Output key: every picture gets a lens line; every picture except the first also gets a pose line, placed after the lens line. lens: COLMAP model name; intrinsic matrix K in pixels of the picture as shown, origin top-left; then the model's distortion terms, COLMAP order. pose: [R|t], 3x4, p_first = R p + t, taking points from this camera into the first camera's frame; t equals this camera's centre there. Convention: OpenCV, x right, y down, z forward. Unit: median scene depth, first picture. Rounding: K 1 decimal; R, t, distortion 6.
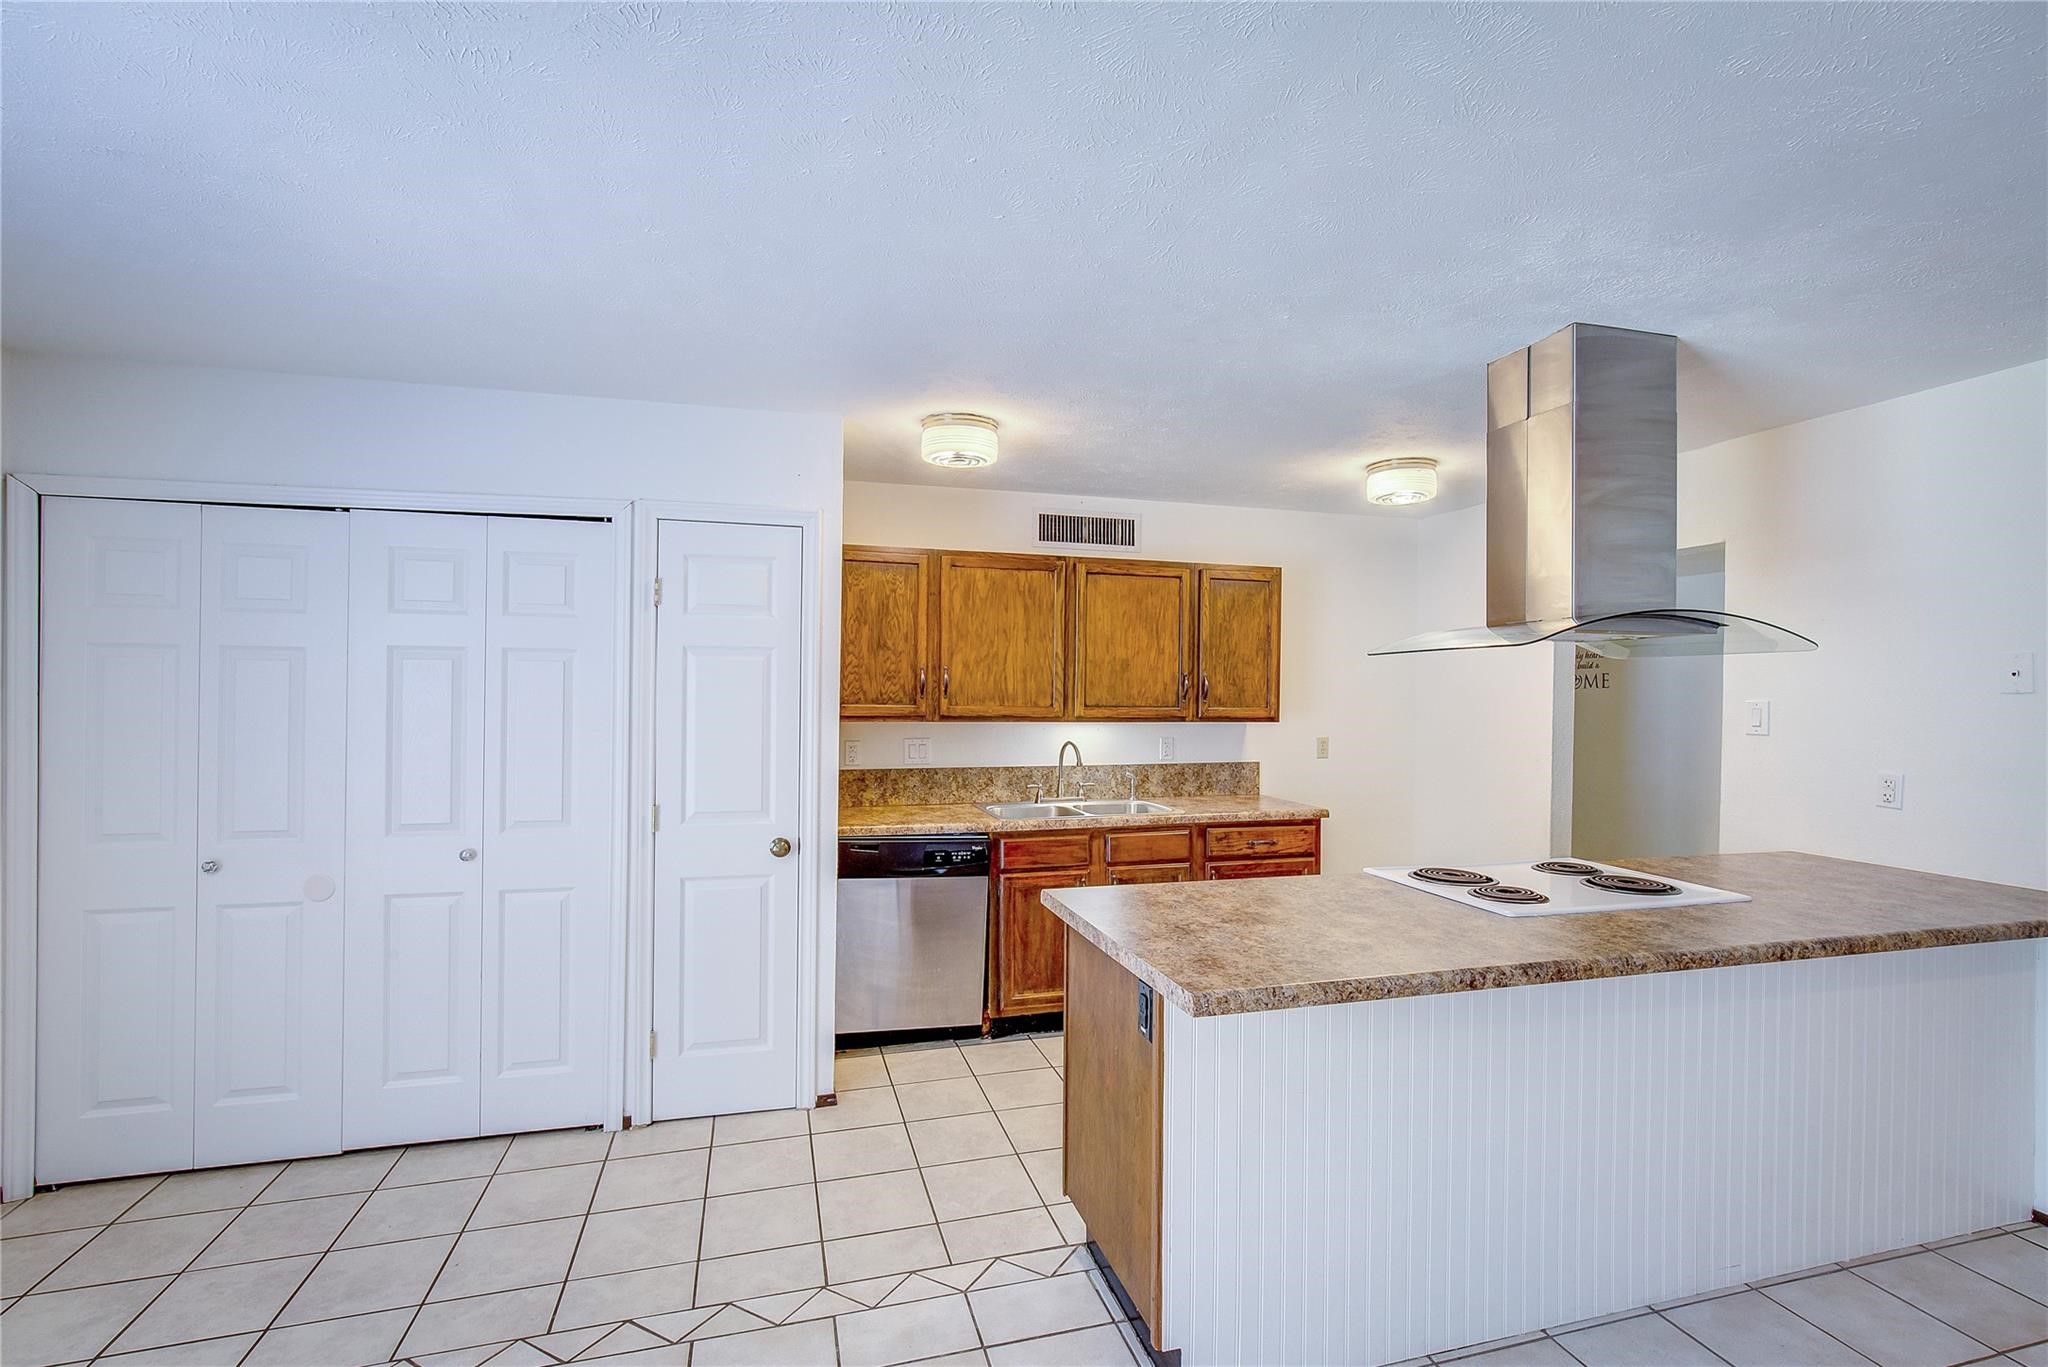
lens RADIAL K [[926.2, 0, 1014.0], [0, 926.2, 692.9], [0, 0, 1]] dist [-0.005365, 0.004723]
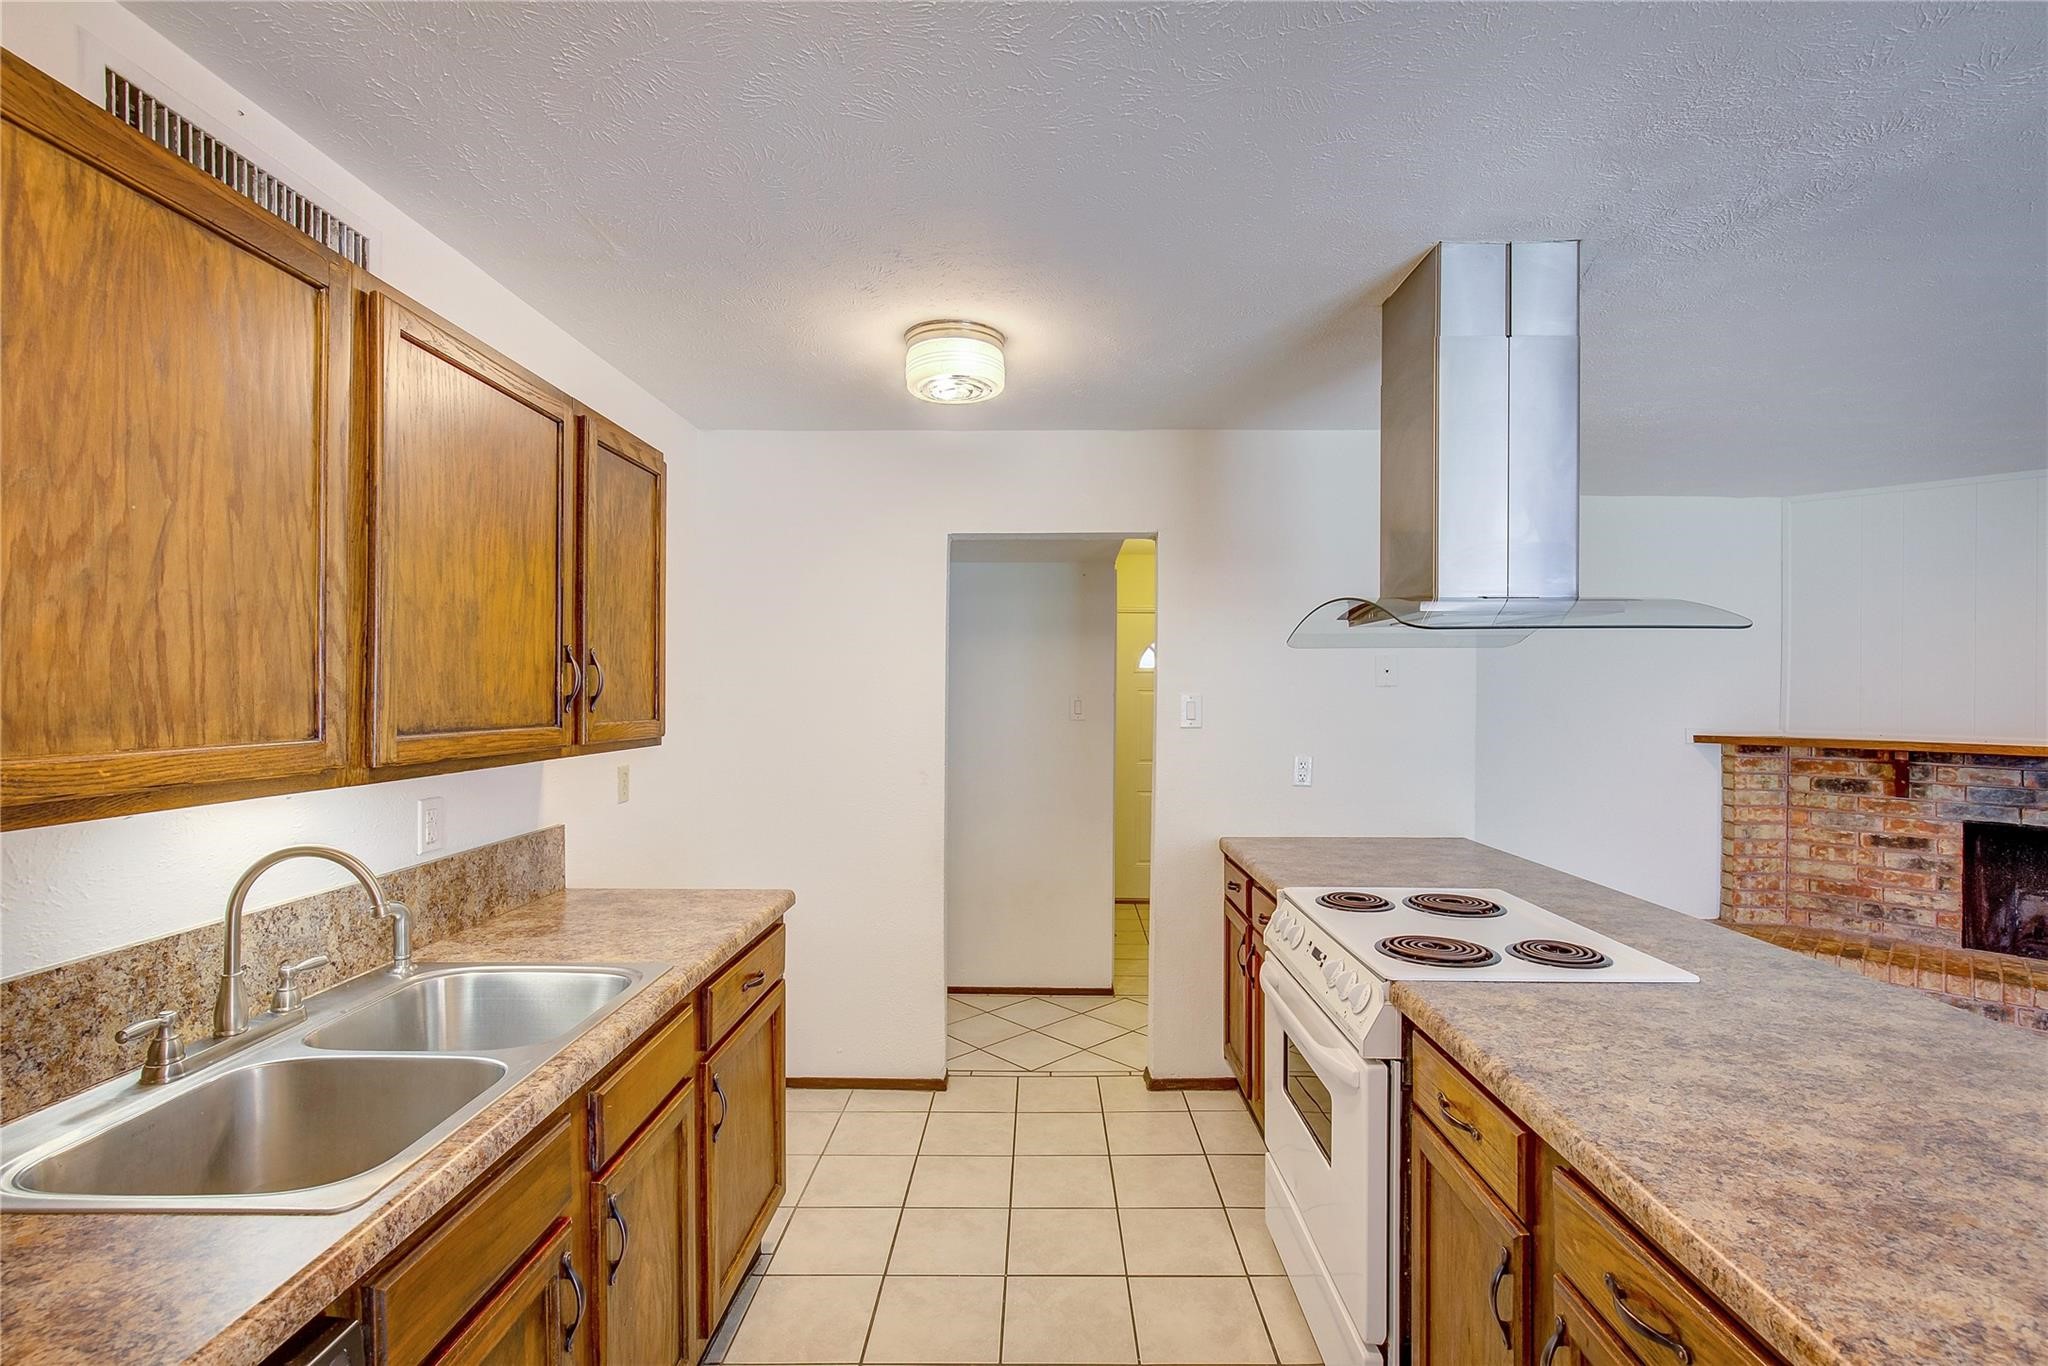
lens RADIAL K [[926.2, 0, 1051.8], [0, 926.2, 695.1], [0, 0, 1]] dist [-0.005365, 0.004723]
pose [[0.268145, -0.014004, 0.963277, -0.244831], [0.003277, 0.999902, 0.013624, -0.004642], [-0.963373, -0.000496, 0.268164, 0.936173]]
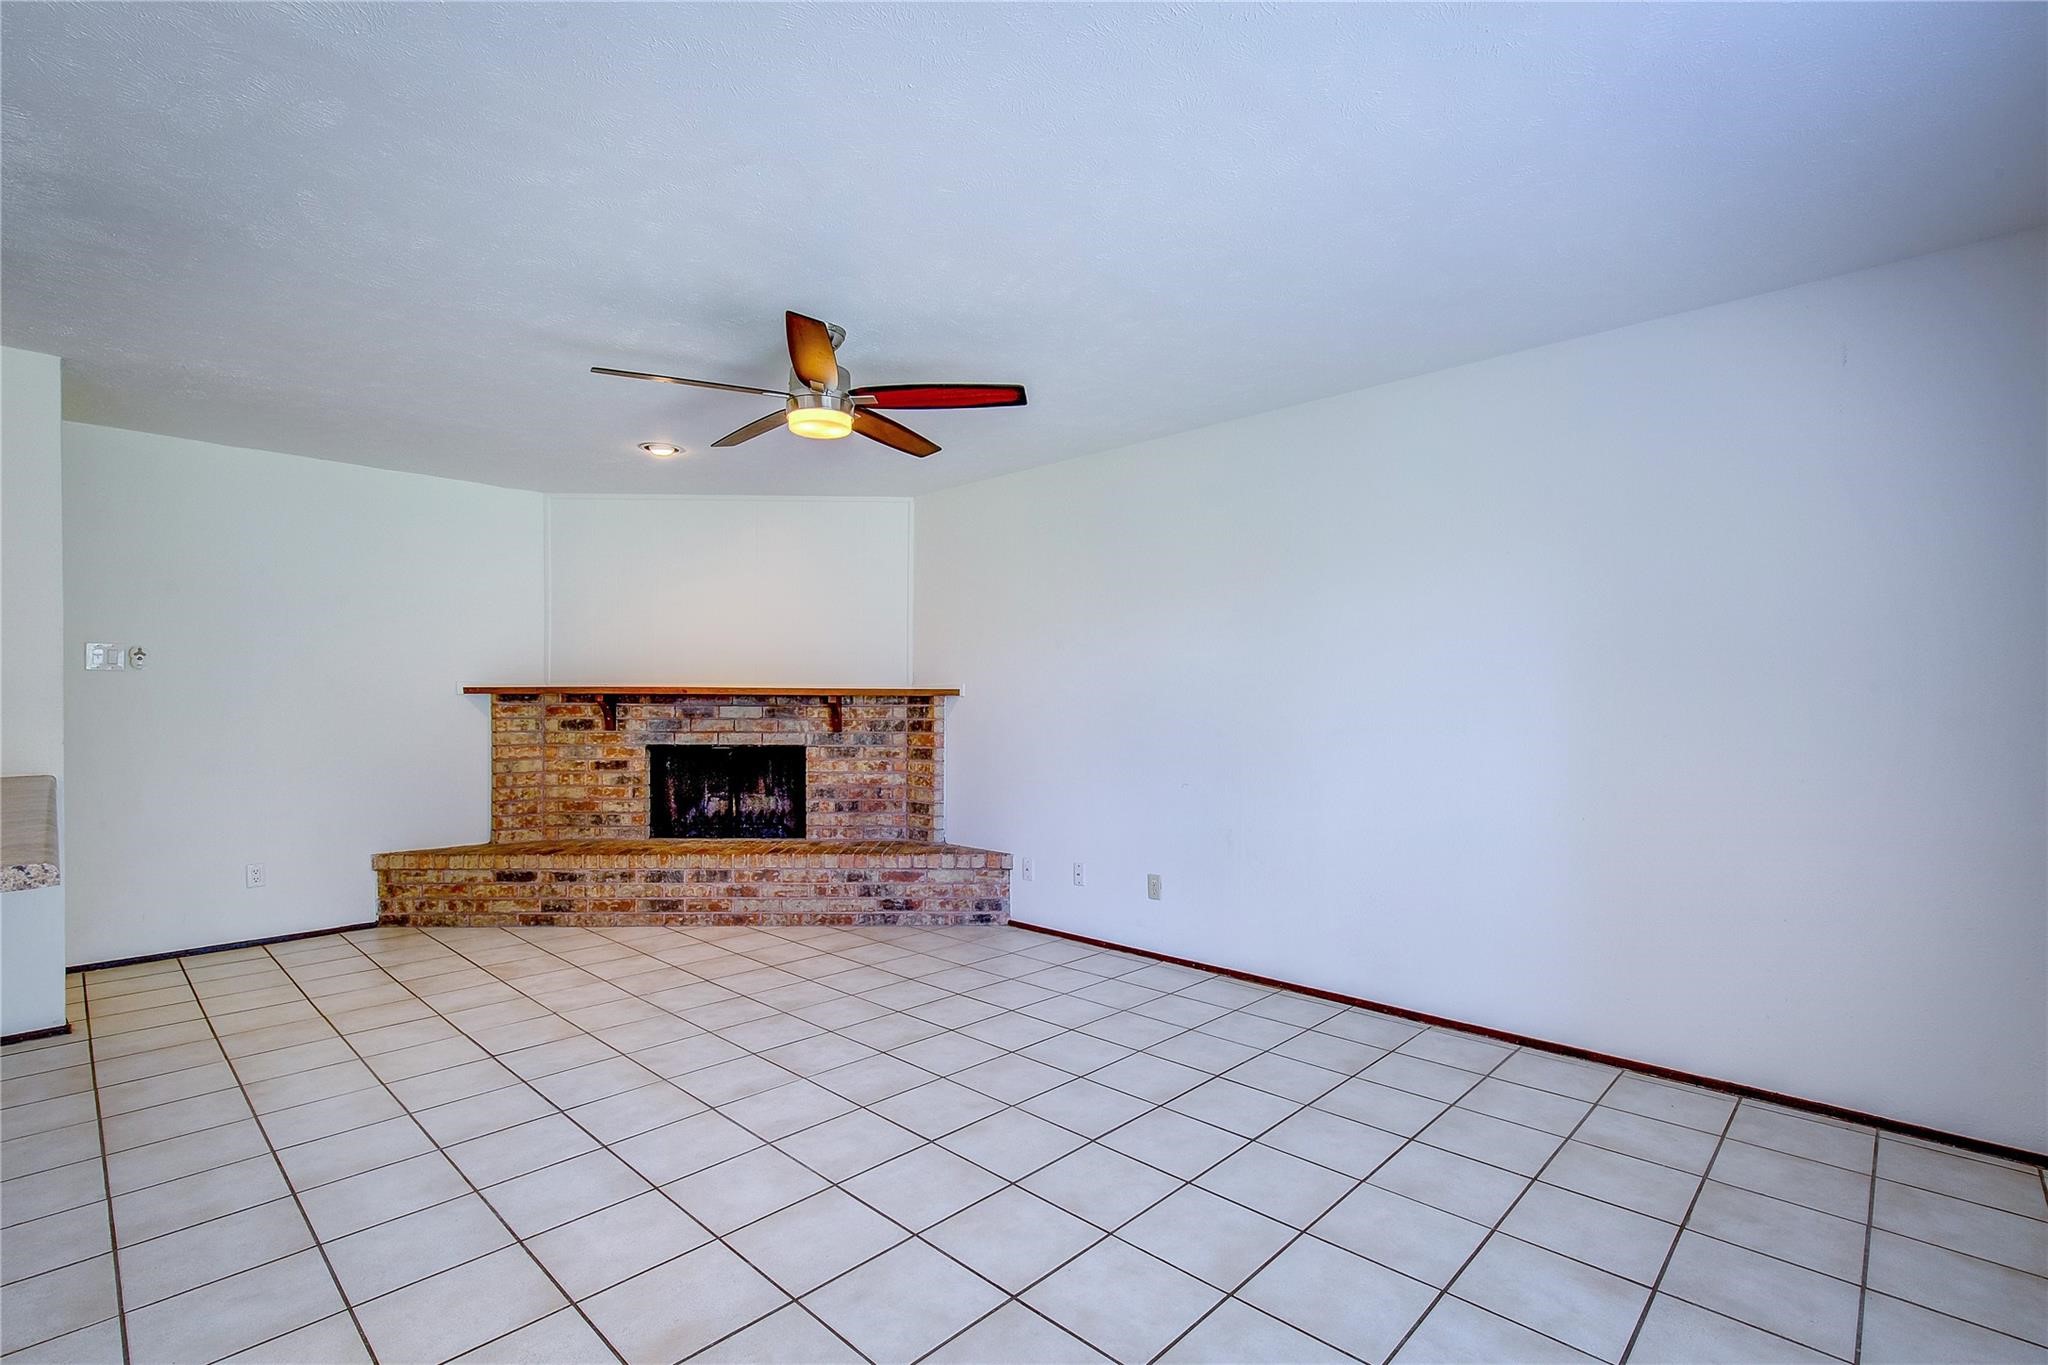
lens RADIAL K [[926.2, 0, 1032.9], [0, 926.2, 705.6], [0, 0, 1]] dist [-0.005365, 0.004723]
pose [[-0.519354, -0.015048, 0.854427, -0.545796], [0.000160, 0.999843, 0.017707, 0.085710], [-0.854559, 0.009333, -0.519270, 0.345955]]
